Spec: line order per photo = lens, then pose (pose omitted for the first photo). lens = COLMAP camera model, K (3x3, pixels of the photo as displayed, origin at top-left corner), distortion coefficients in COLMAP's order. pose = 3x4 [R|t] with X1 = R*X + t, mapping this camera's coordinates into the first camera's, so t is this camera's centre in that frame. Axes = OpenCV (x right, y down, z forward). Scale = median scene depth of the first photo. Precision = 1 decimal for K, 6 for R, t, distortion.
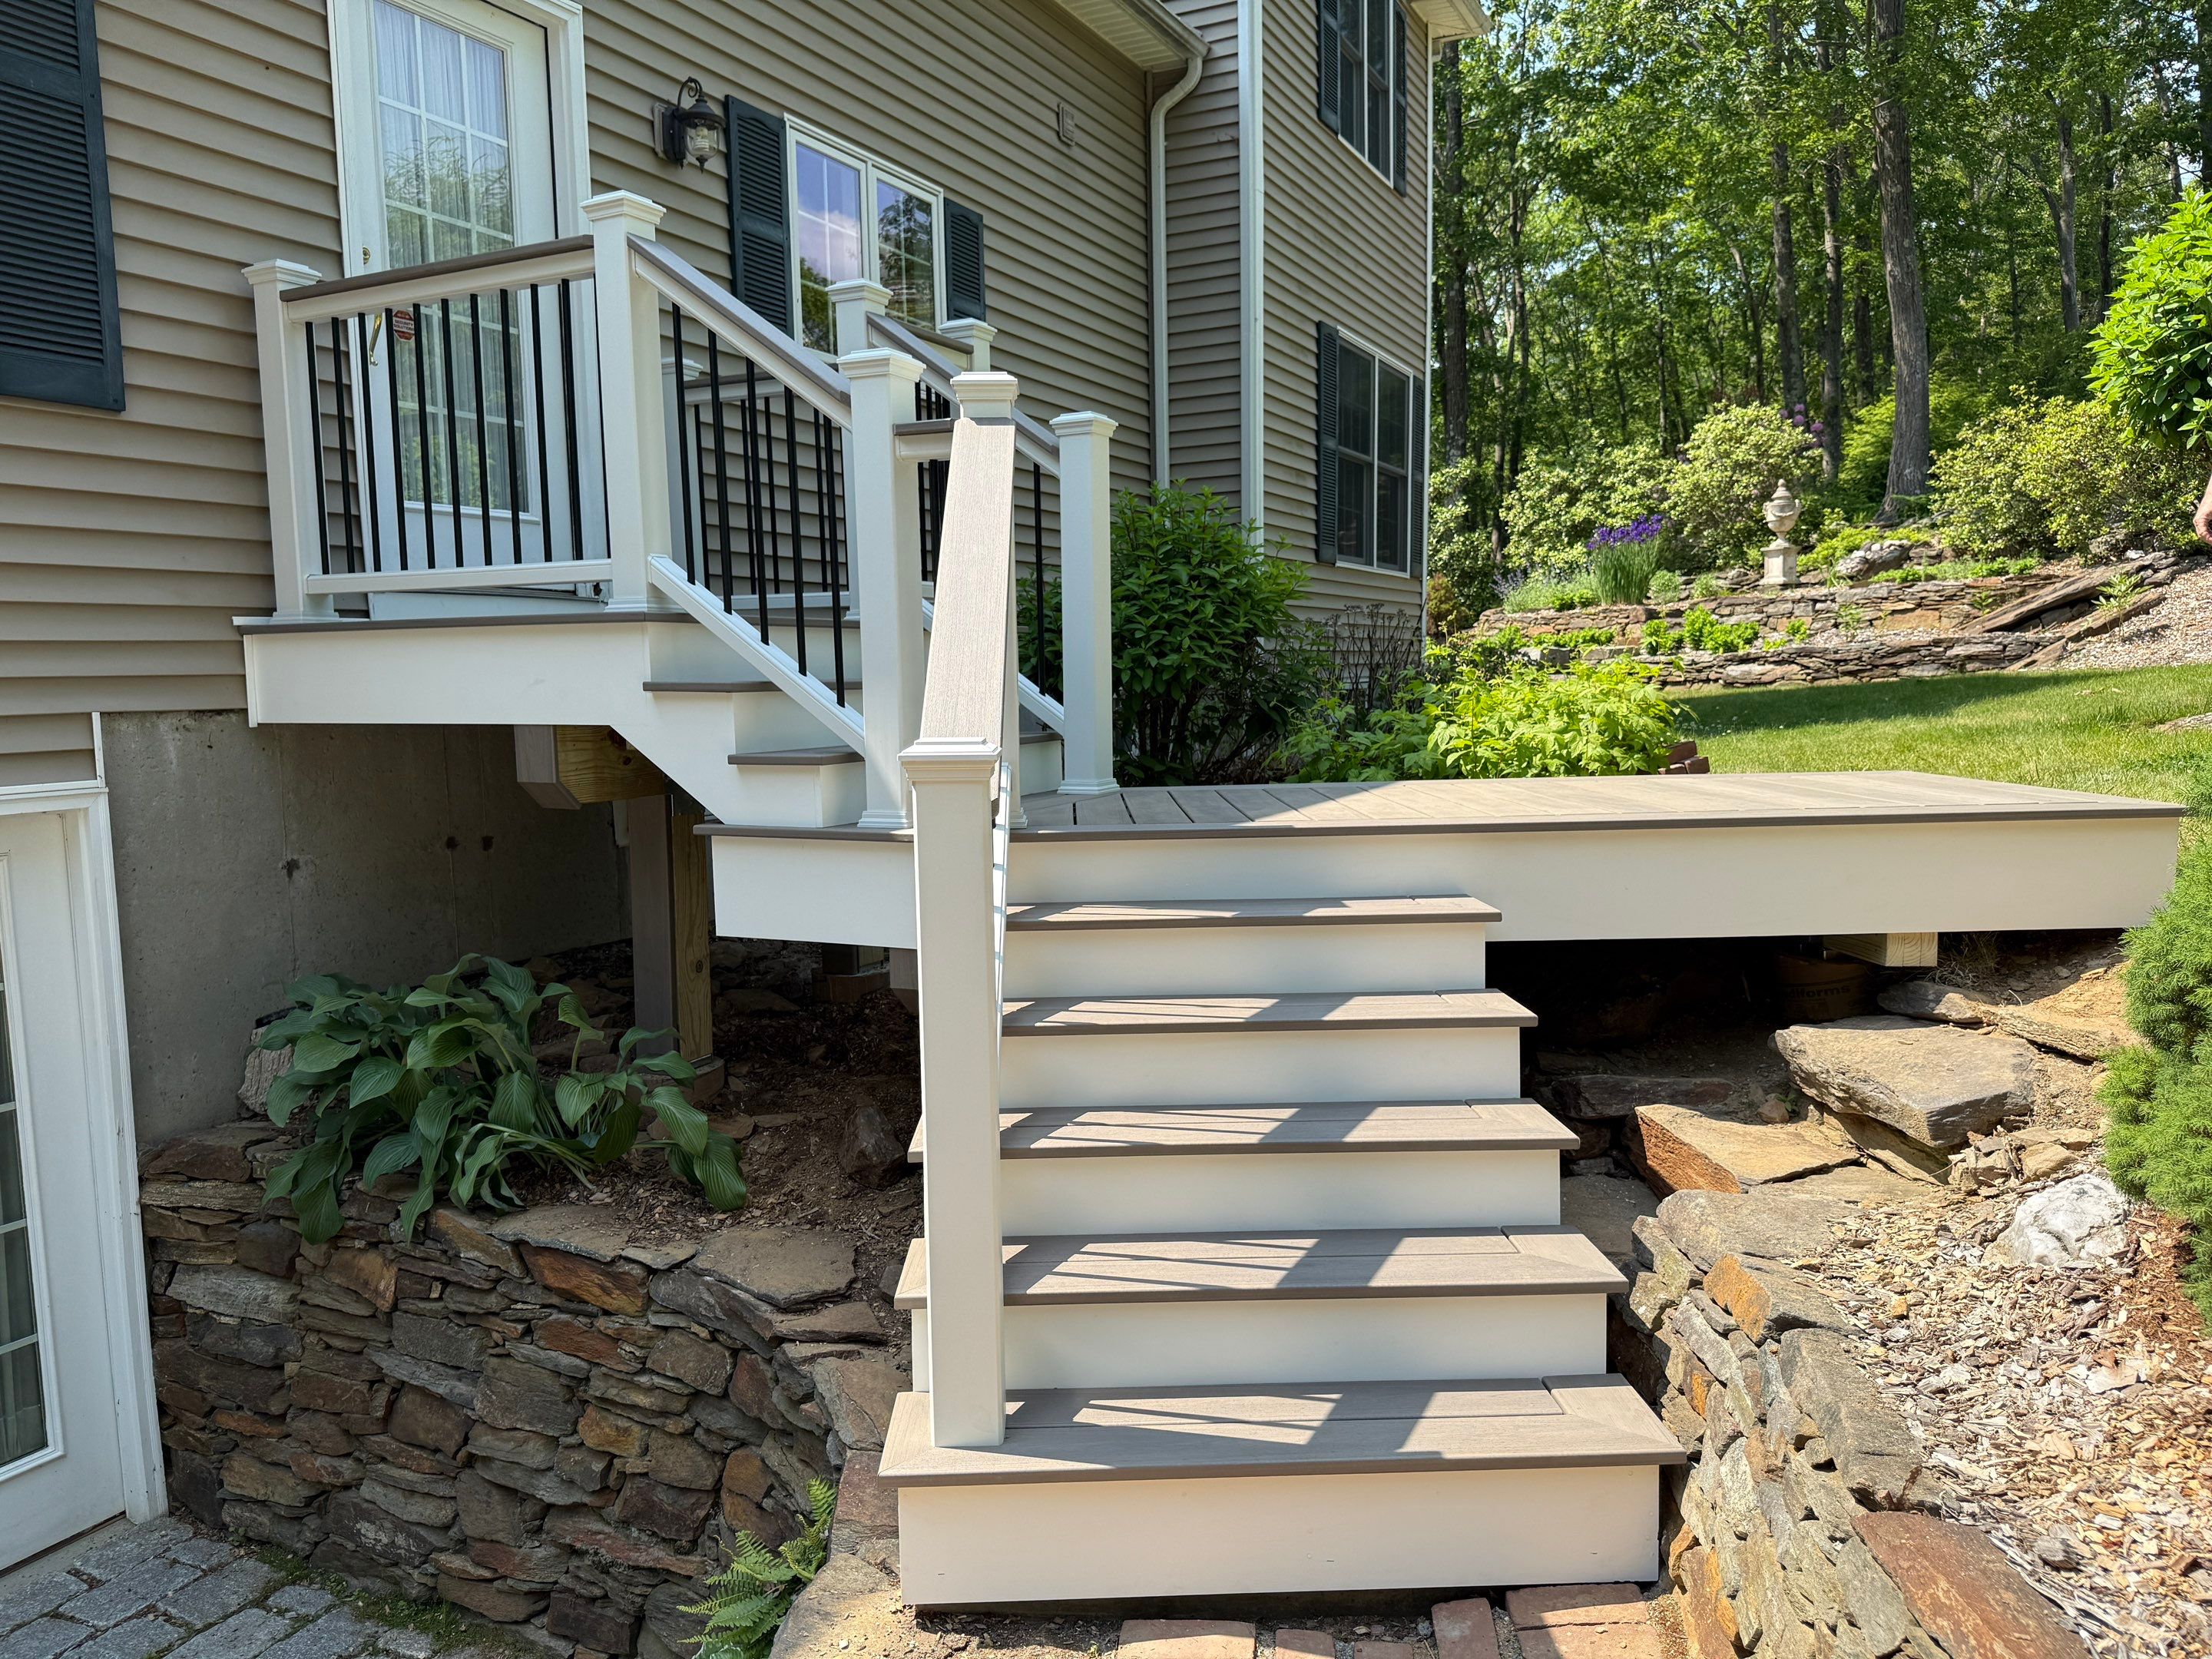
lens RADIAL K [[1645.0, 0, 1103.0], [0, 1645.0, 848.2], [0, 0, 1]] dist [0.000288, 0.002298]
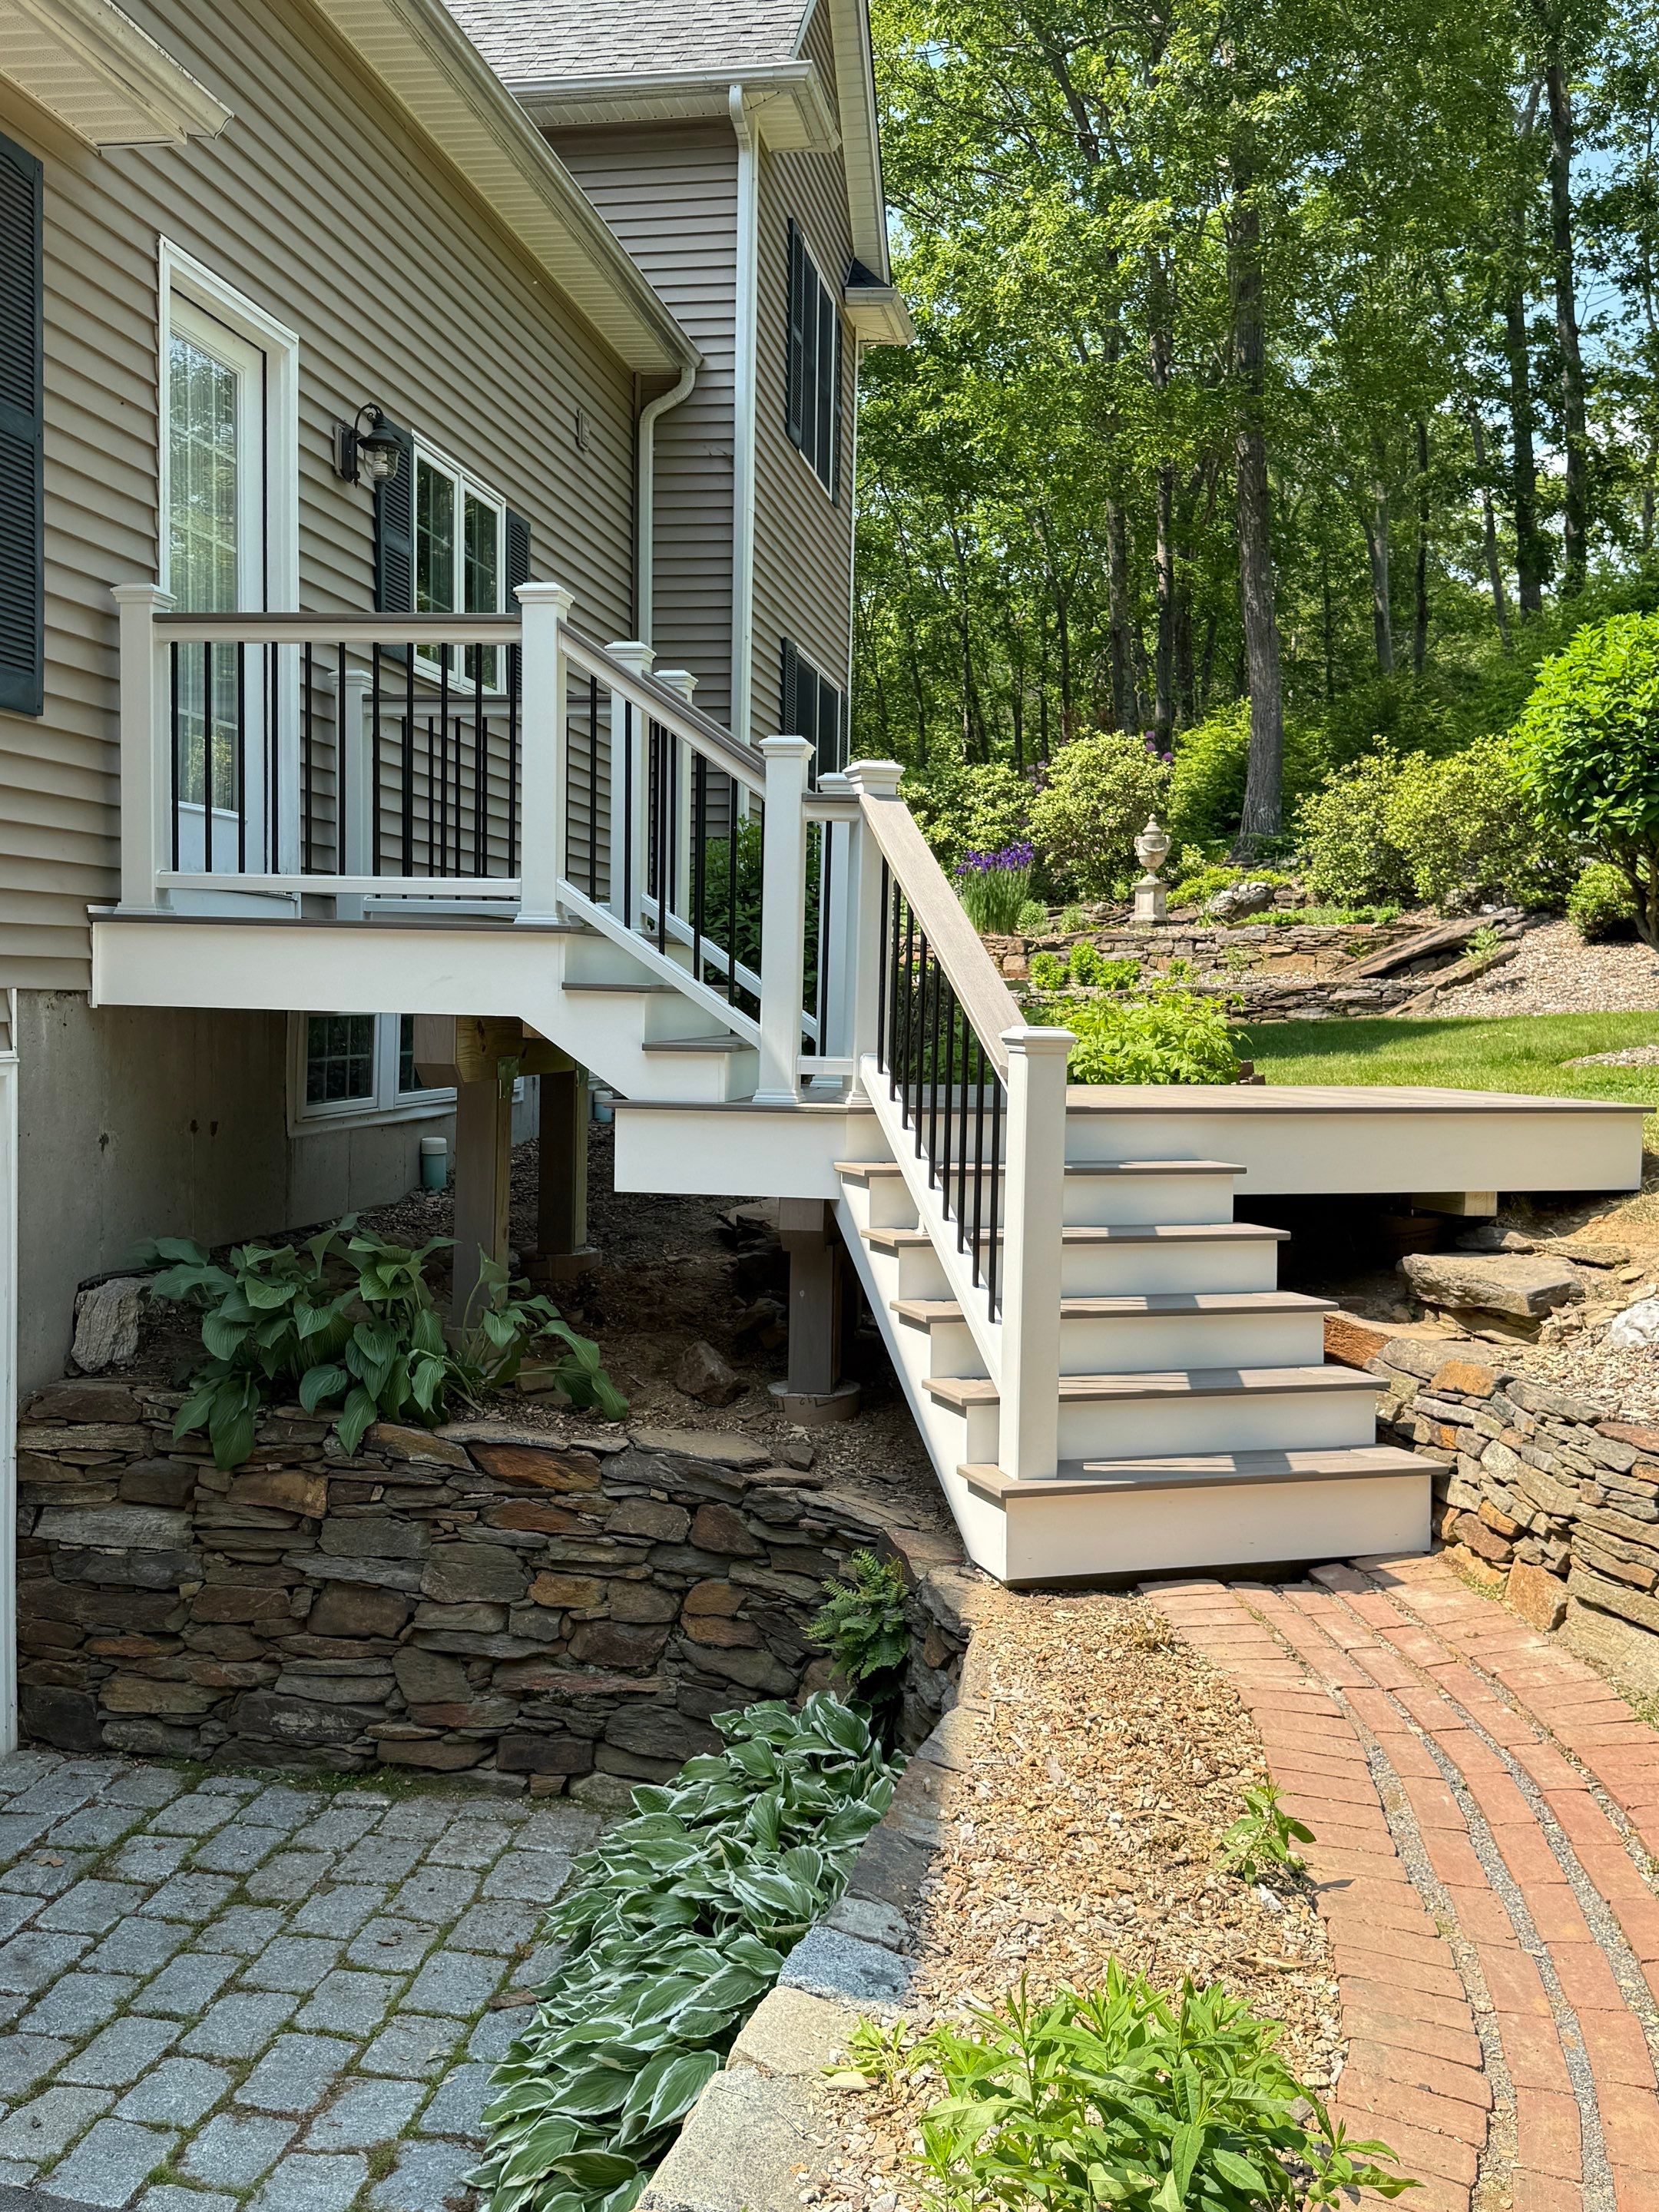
lens RADIAL K [[2182.7, 0, 829.5], [0, 2182.7, 1106.0], [0, 0, 1]] dist [0.231091, -0.531657]
pose [[0.952499, 0.020361, 0.303861, -0.382103], [-0.003058, 0.998352, -0.057314, 0.054803], [-0.304527, 0.053662, 0.950991, -0.396492]]
